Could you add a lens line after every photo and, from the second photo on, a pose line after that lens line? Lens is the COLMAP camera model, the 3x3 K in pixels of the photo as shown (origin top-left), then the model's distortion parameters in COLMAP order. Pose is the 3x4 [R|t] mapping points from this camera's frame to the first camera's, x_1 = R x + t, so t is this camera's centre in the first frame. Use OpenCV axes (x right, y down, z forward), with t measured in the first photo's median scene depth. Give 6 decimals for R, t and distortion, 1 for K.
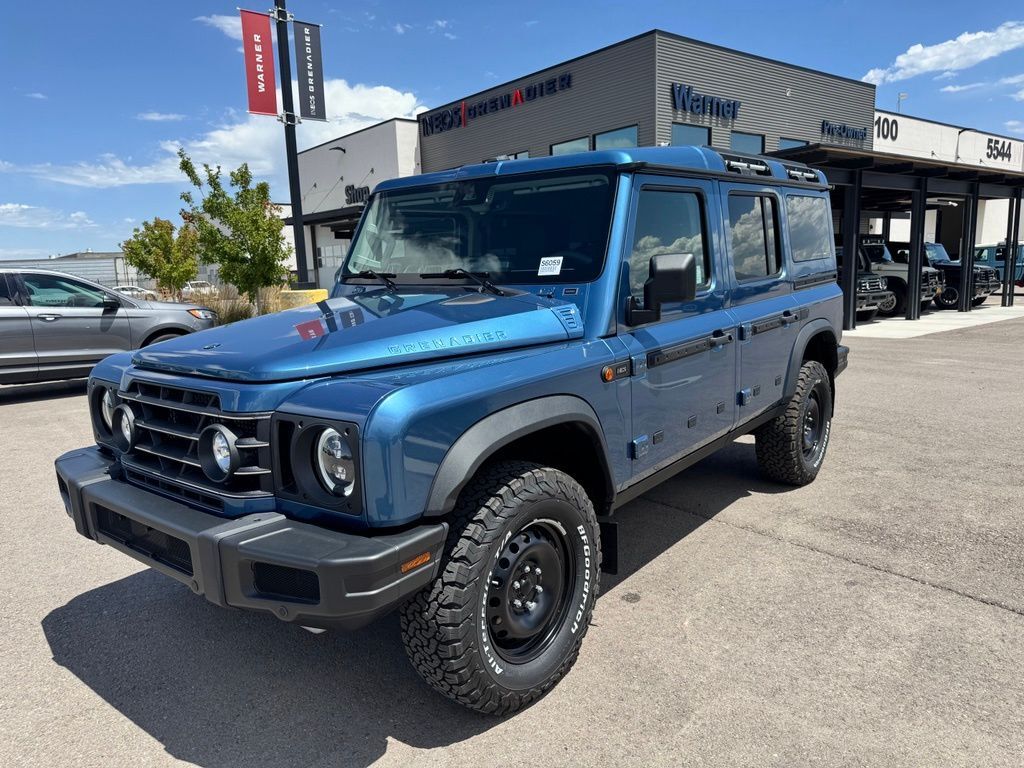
lens RADIAL K [[731.8, 0, 506.9], [0, 731.8, 389.2], [0, 0, 1]] dist [-0.002010, -0.028607]
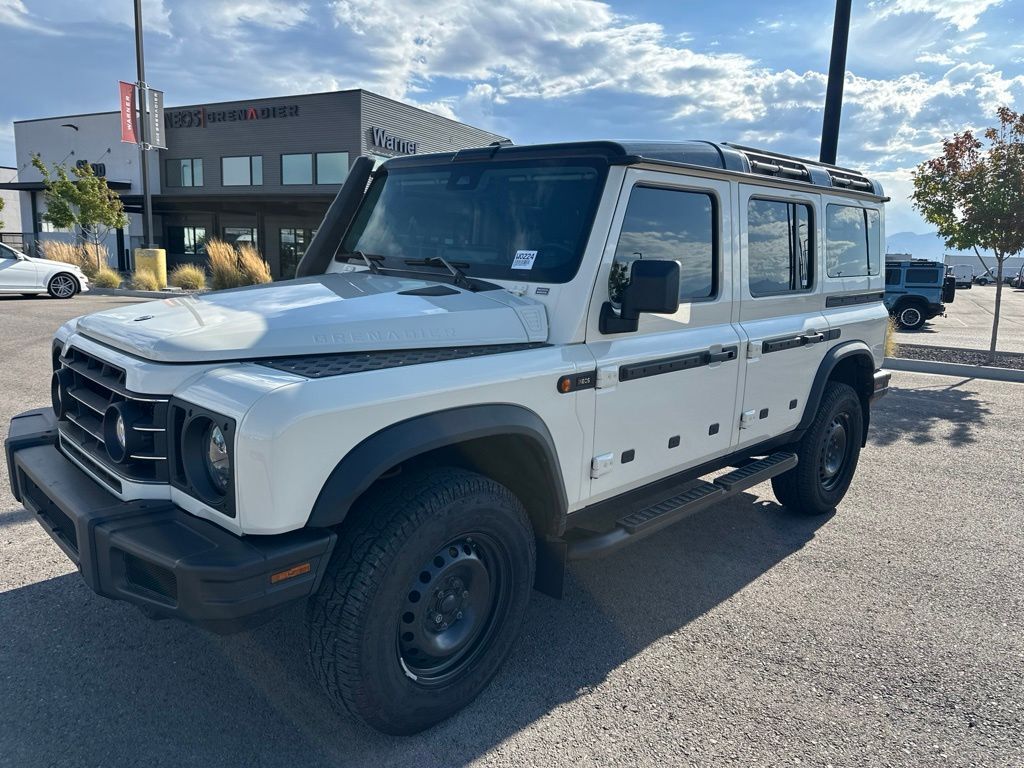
lens RADIAL K [[731.8, 0, 522.5], [0, 731.8, 390.1], [0, 0, 1]] dist [-0.002010, -0.028607]
pose [[0.992498, 0.094041, -0.078131, 0.153025], [-0.092268, 0.995395, 0.026000, -0.032386], [0.080216, -0.018596, 0.996604, 0.076321]]
